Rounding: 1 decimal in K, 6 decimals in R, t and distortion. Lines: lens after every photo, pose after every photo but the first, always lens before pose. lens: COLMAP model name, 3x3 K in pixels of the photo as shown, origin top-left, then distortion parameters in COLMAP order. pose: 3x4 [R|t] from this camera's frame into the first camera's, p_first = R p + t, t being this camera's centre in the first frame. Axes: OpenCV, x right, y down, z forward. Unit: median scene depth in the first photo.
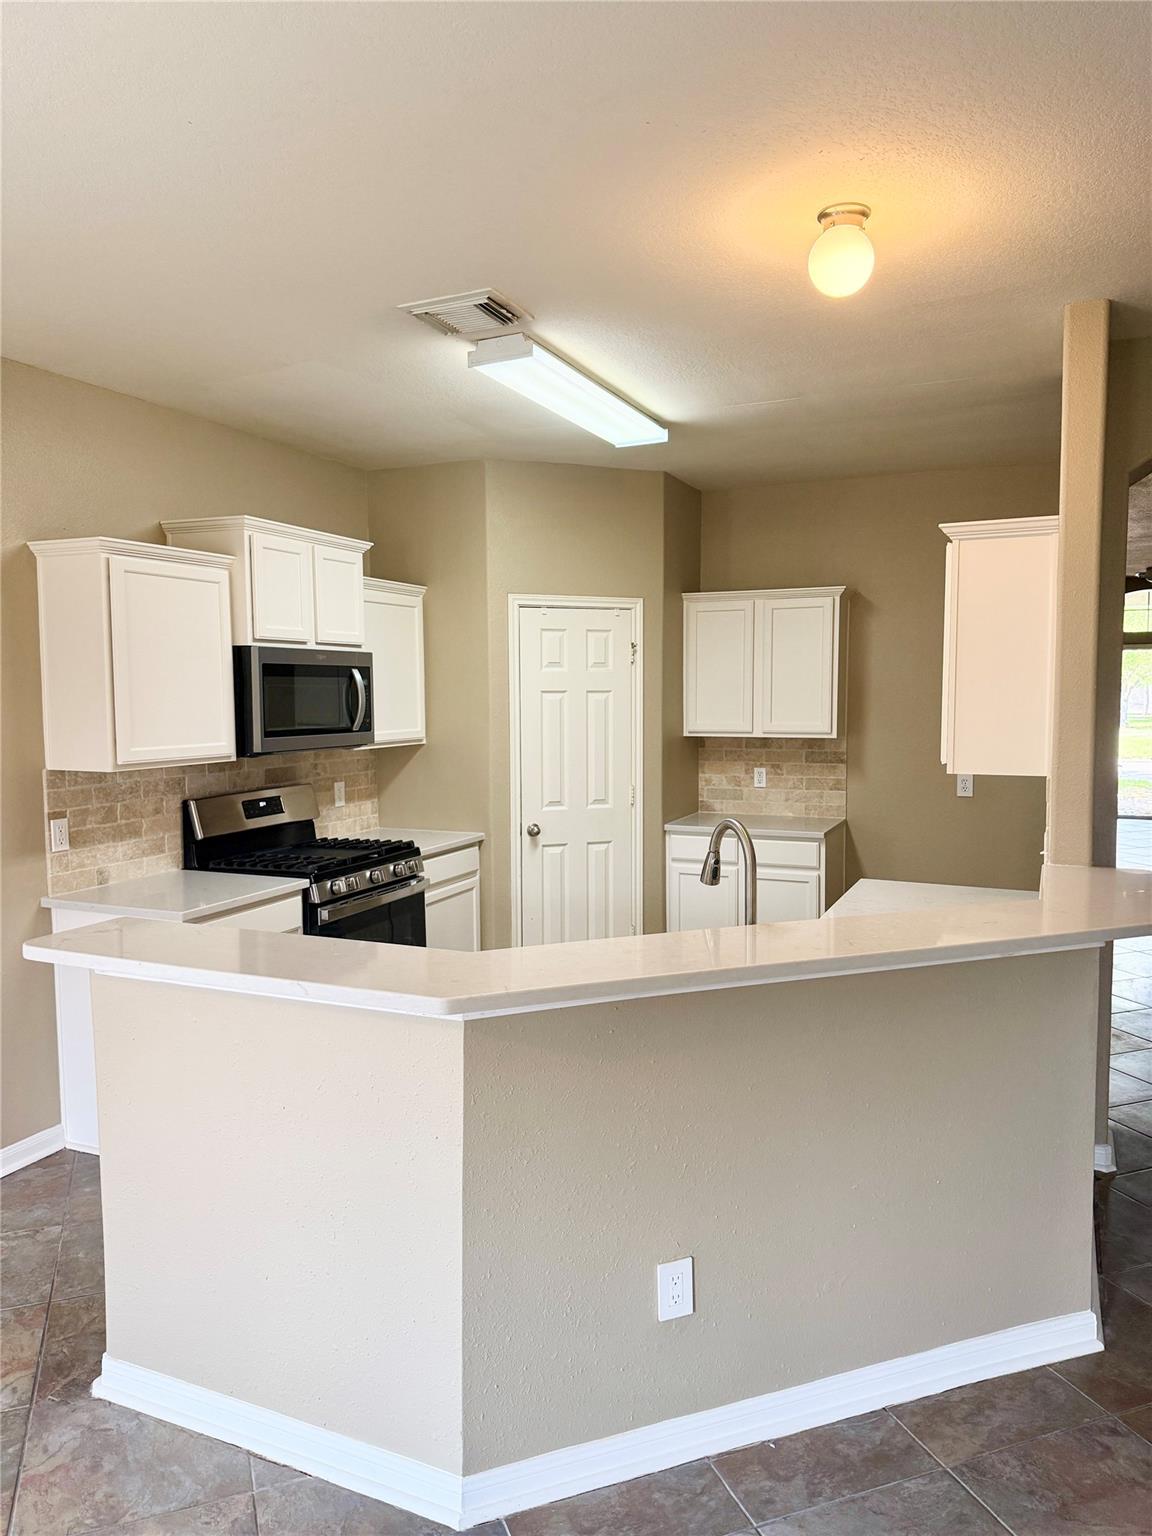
lens RADIAL K [[1102.3, 0, 577.0], [0, 1102.3, 769.6], [0, 0, 1]] dist [0.120178, -0.024158]
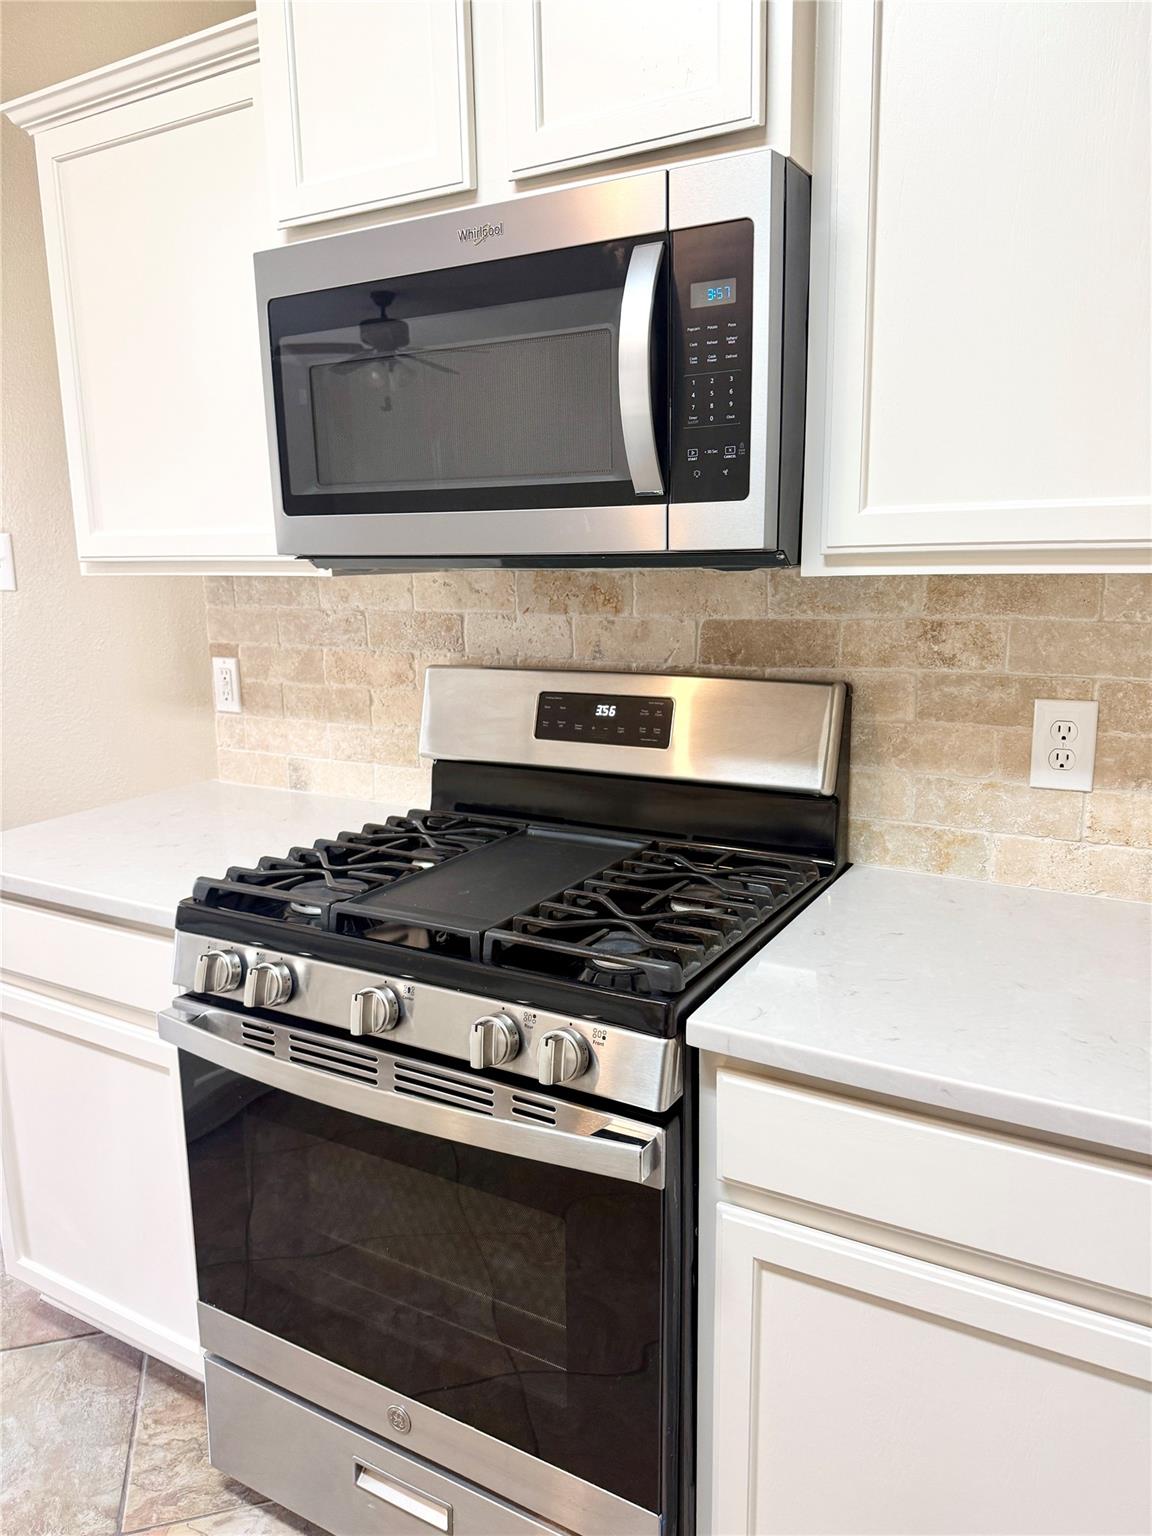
lens RADIAL K [[1102.3, 0, 573.5], [0, 1102.3, 767.9], [0, 0, 1]] dist [0.120178, -0.024158]
pose [[-0.118304, 0.204943, -0.971598, 0.091167], [-0.055087, 0.975608, 0.212496, -0.031642], [0.991448, 0.078662, -0.104129, 1.166247]]
